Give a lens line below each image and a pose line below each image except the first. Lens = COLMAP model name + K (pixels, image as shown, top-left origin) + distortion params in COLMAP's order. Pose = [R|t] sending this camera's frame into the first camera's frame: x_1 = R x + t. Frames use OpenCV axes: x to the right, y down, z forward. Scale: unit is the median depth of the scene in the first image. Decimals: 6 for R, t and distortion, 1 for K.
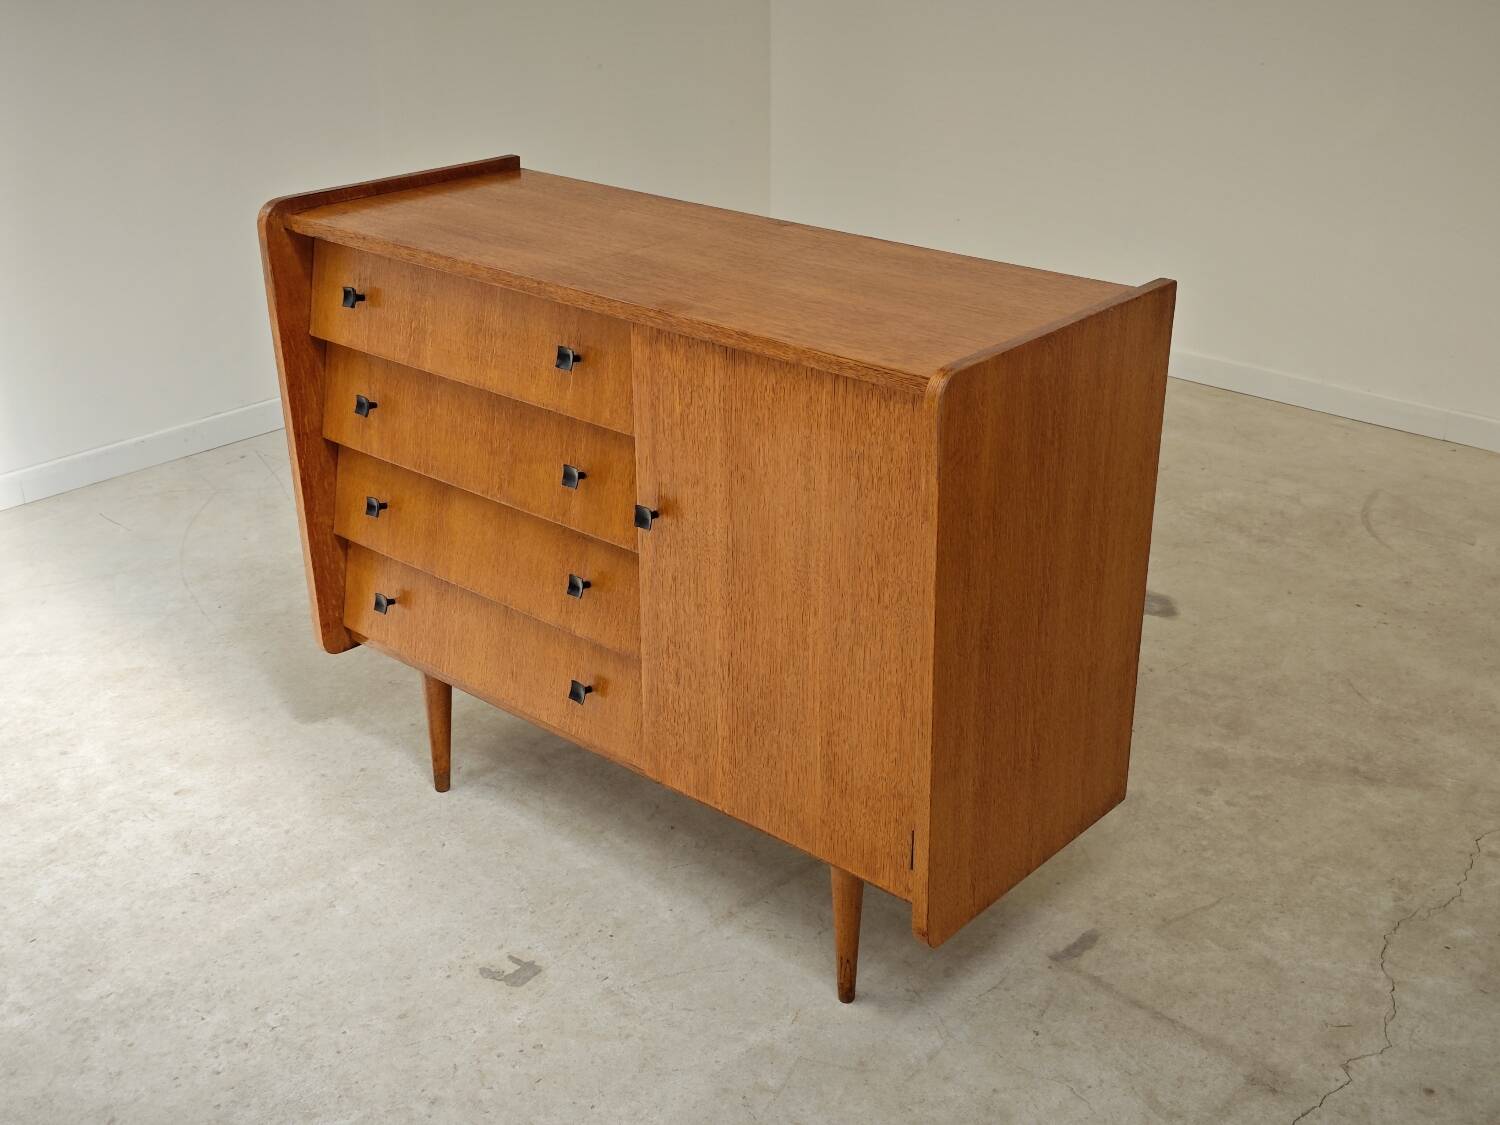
lens RADIAL K [[1733.2, 0, 759.9], [0, 1733.2, 558.5], [0, 0, 1]] dist [0.054605, 0.000000]
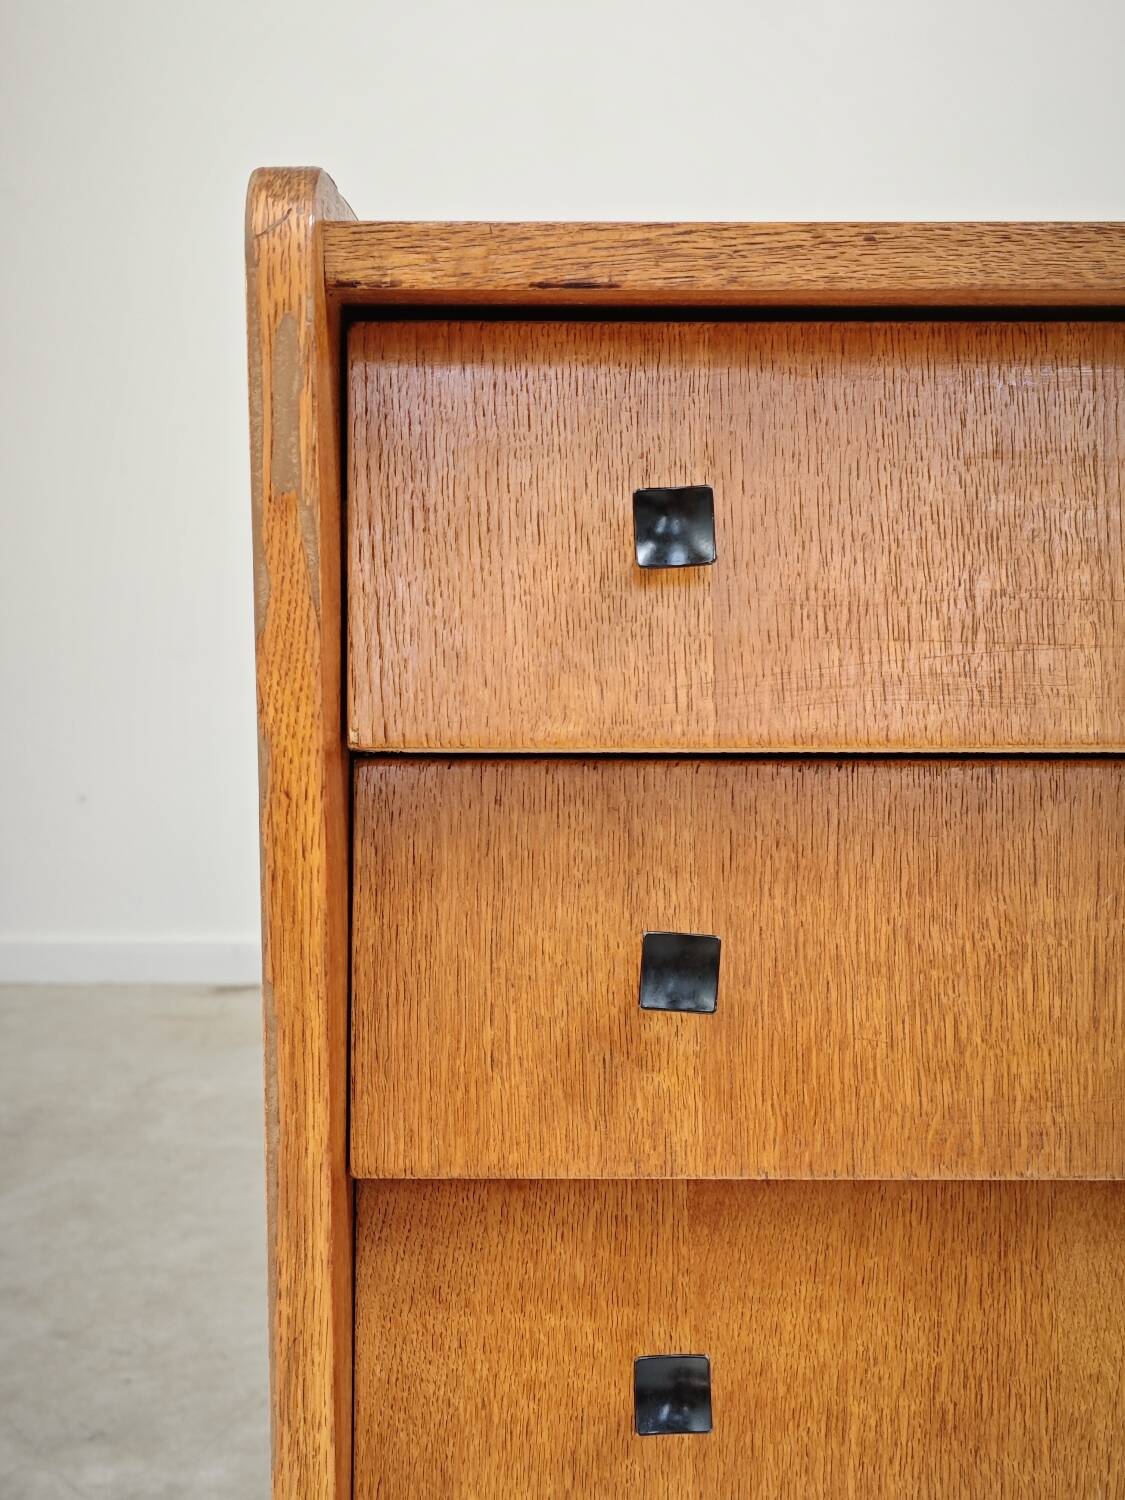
lens RADIAL K [[2003.4, 0, 546.9], [0, 2003.4, 746.4], [0, 0, 1]] dist [0.090429, 0.000000]
pose [[0.752996, -0.073969, 0.653854, -0.493516], [0.269978, 0.940905, -0.204472, -0.074080], [-0.600090, 0.330493, 0.728468, 0.908924]]
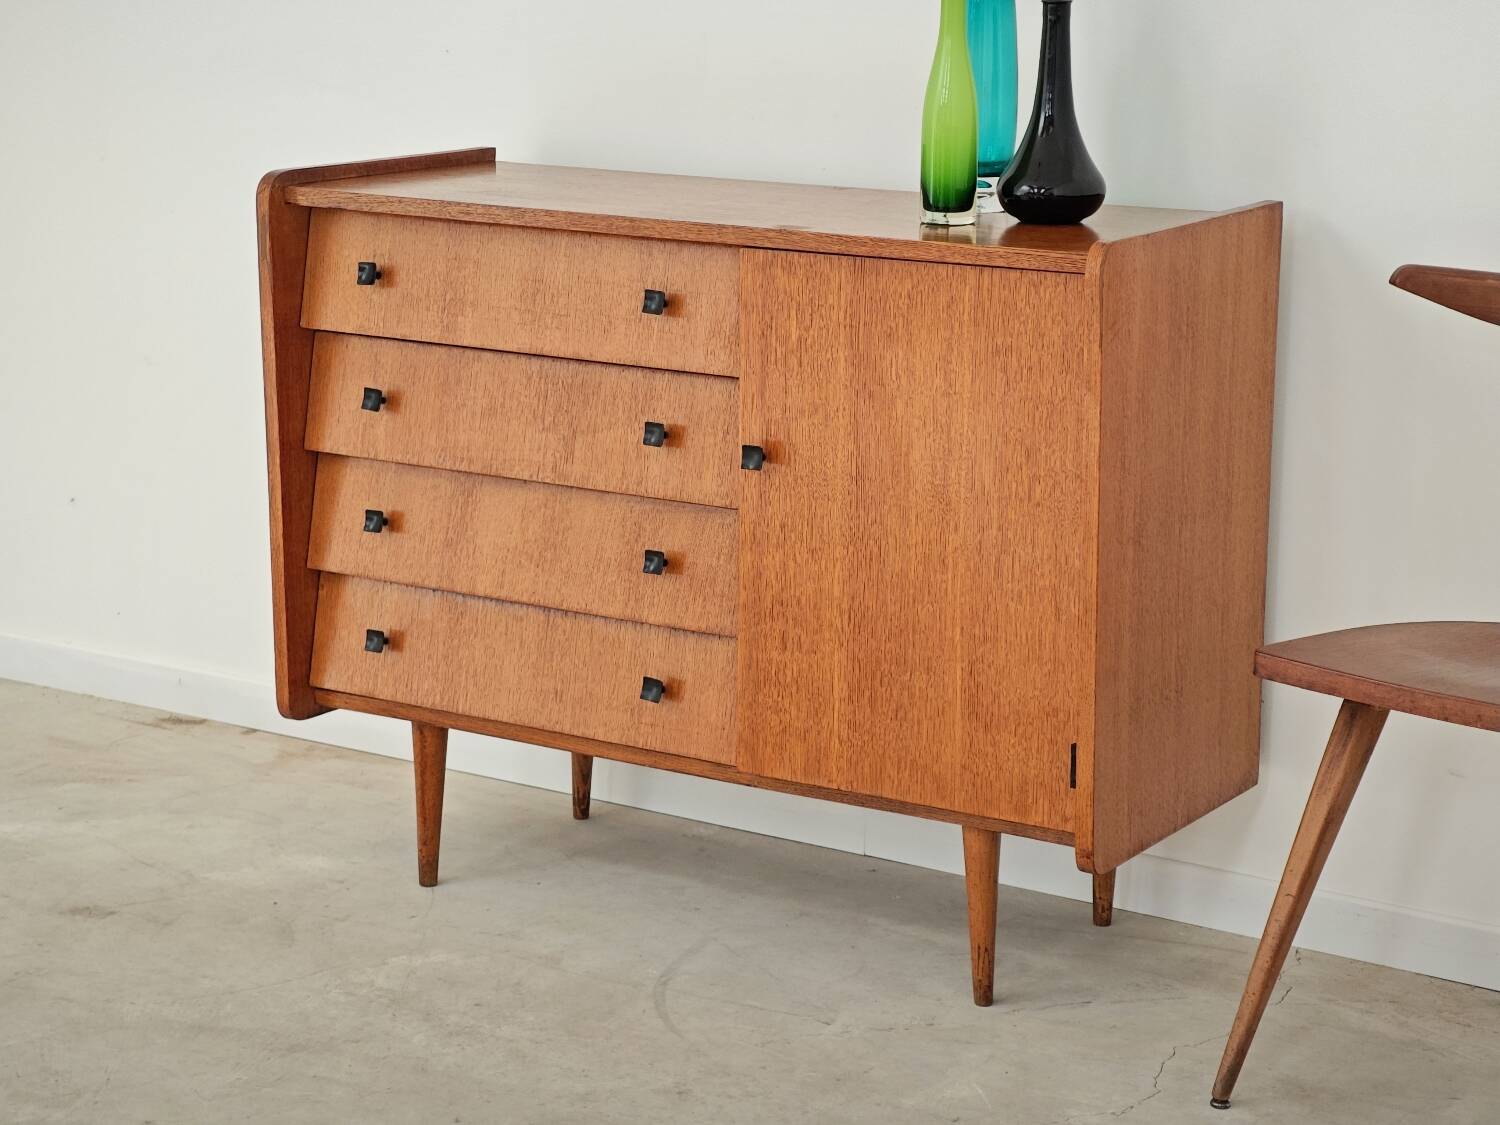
lens RADIAL K [[3156.8, 0, 751.1], [0, 3156.8, 554.2], [0, 0, 1]] dist [0.165638, 0.000000]
pose [[0.988499, -0.026067, 0.148963, -0.320702], [0.055051, 0.979473, -0.193912, 0.355491], [-0.140850, 0.199882, 0.969643, -0.644719]]
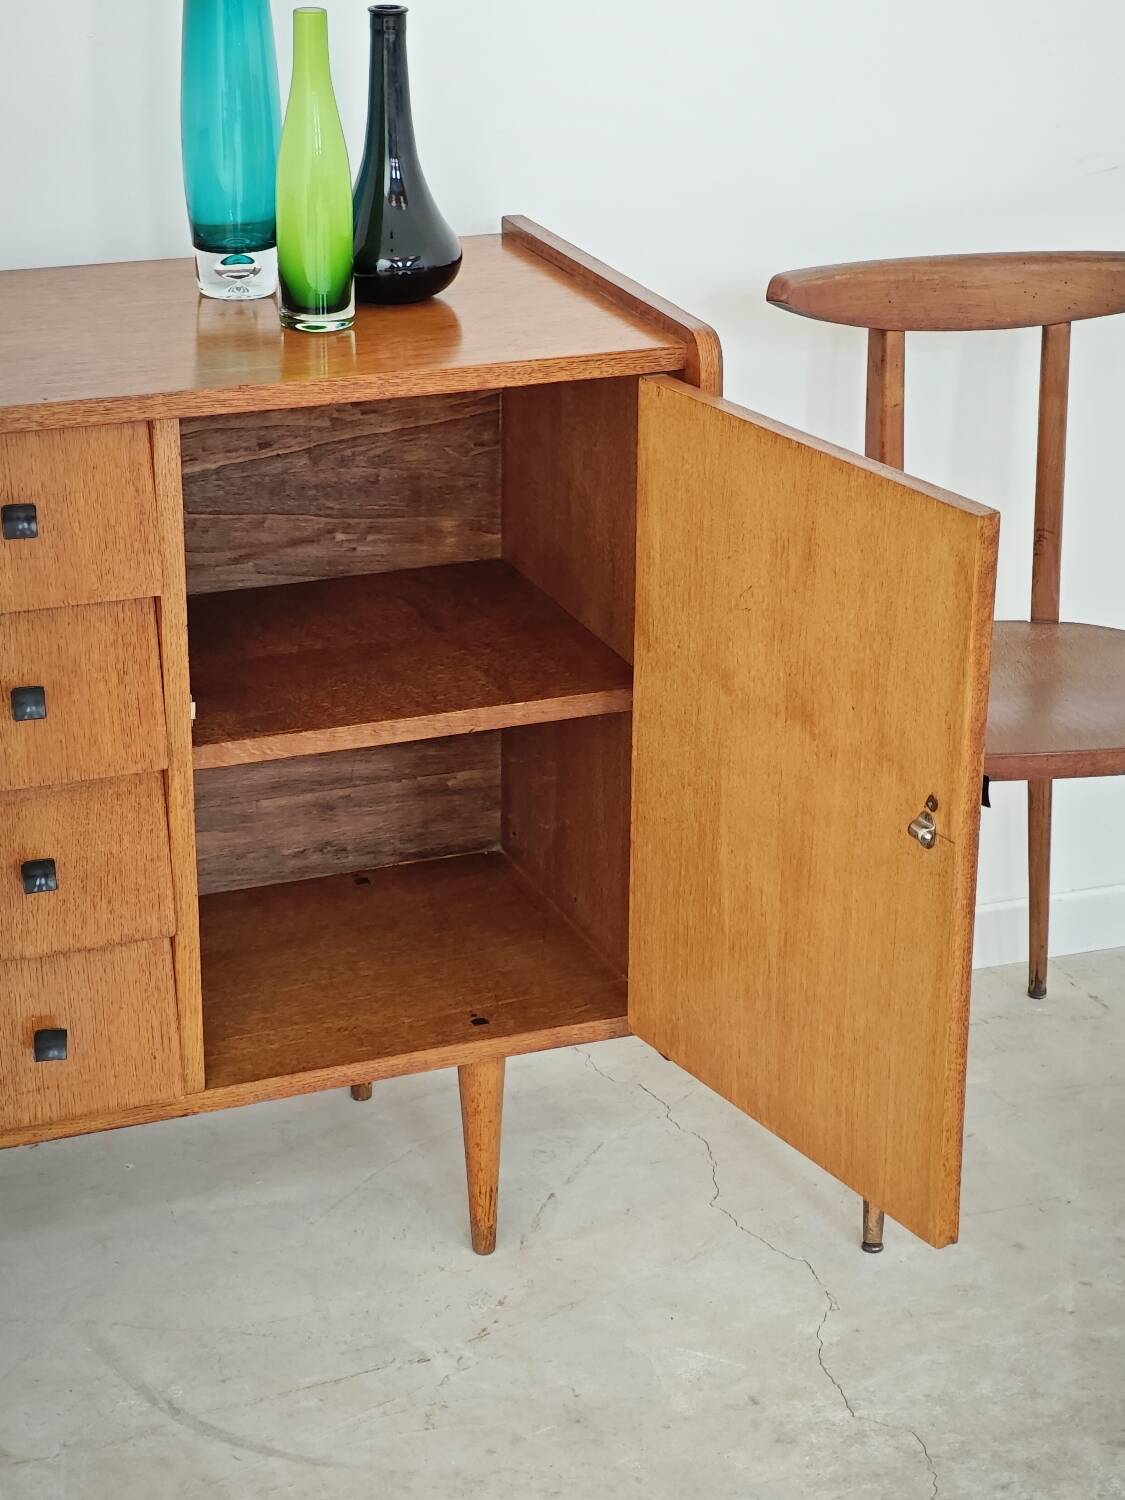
lens RADIAL K [[3156.8, 0, 560.6], [0, 3156.8, 734.6], [0, 0, 1]] dist [0.165638, 0.000000]
pose [[0.462279, -0.325250, 0.824930, -1.022784], [0.351471, 0.921312, 0.166292, -0.167908], [-0.814105, 0.213065, 0.540219, 0.216083]]
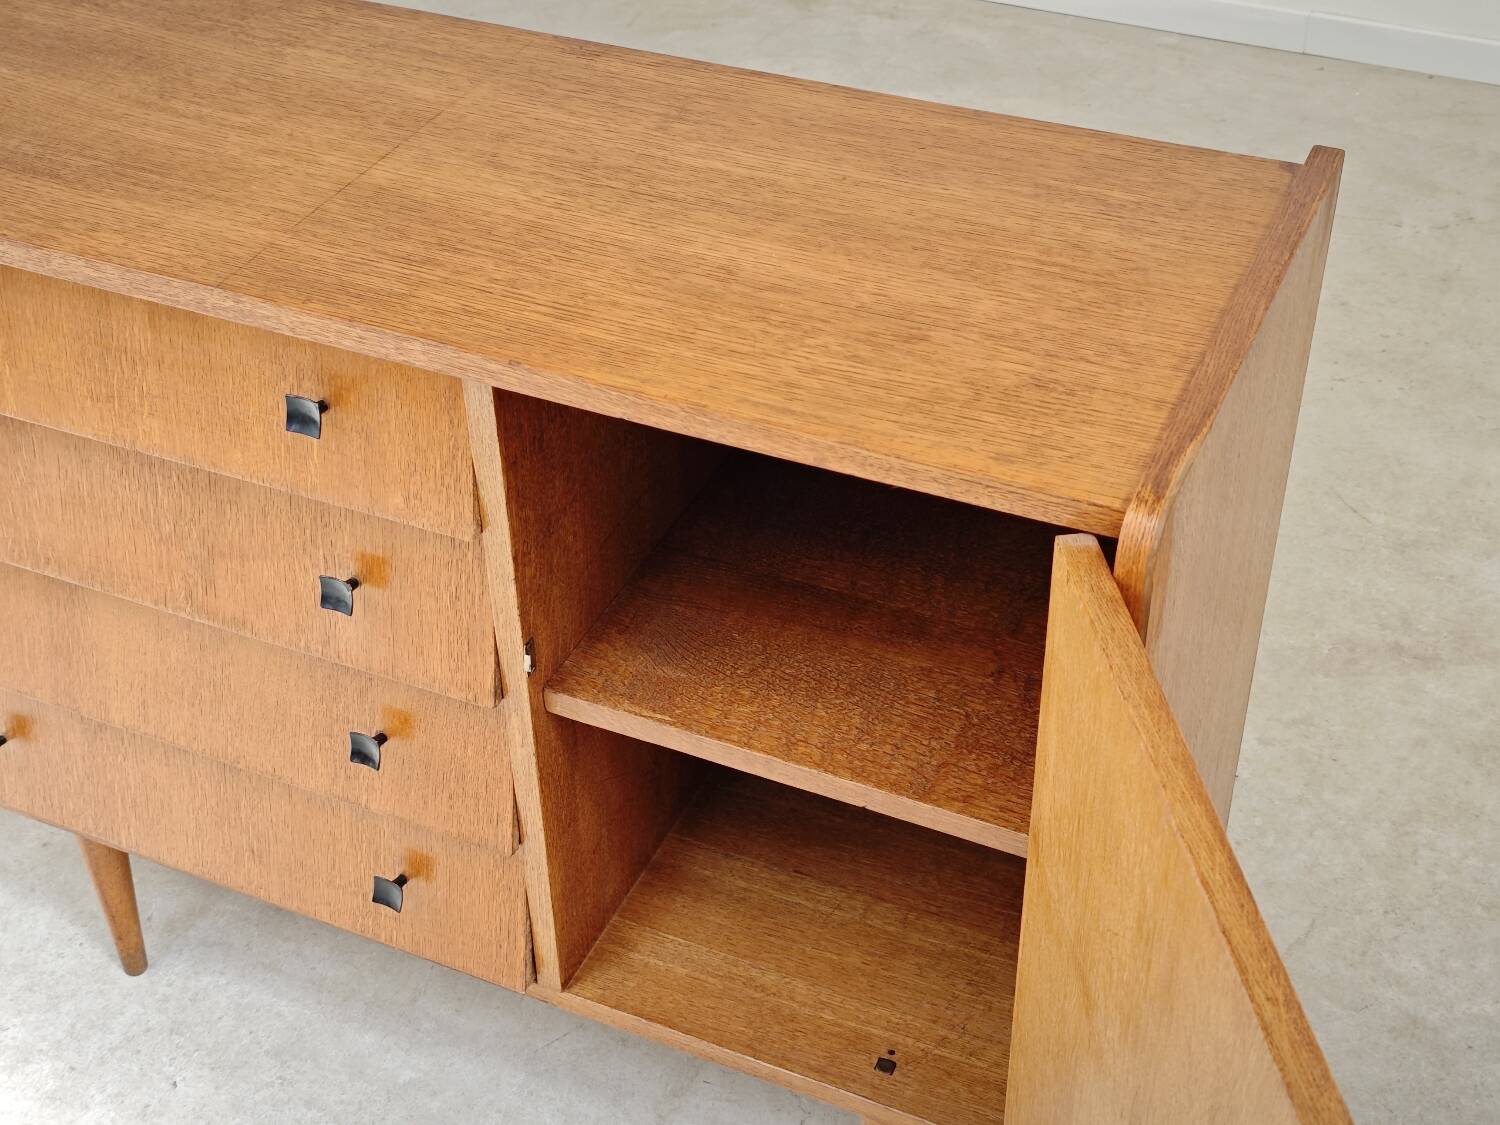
lens RADIAL K [[2003.4, 0, 752.5], [0, 2003.4, 563.7], [0, 0, 1]] dist [0.090429, 0.000000]
pose [[0.960756, -0.185714, 0.206056, -0.116157], [0.130796, 0.958349, 0.253889, -0.214631], [-0.244624, -0.216974, 0.945030, 0.353832]]
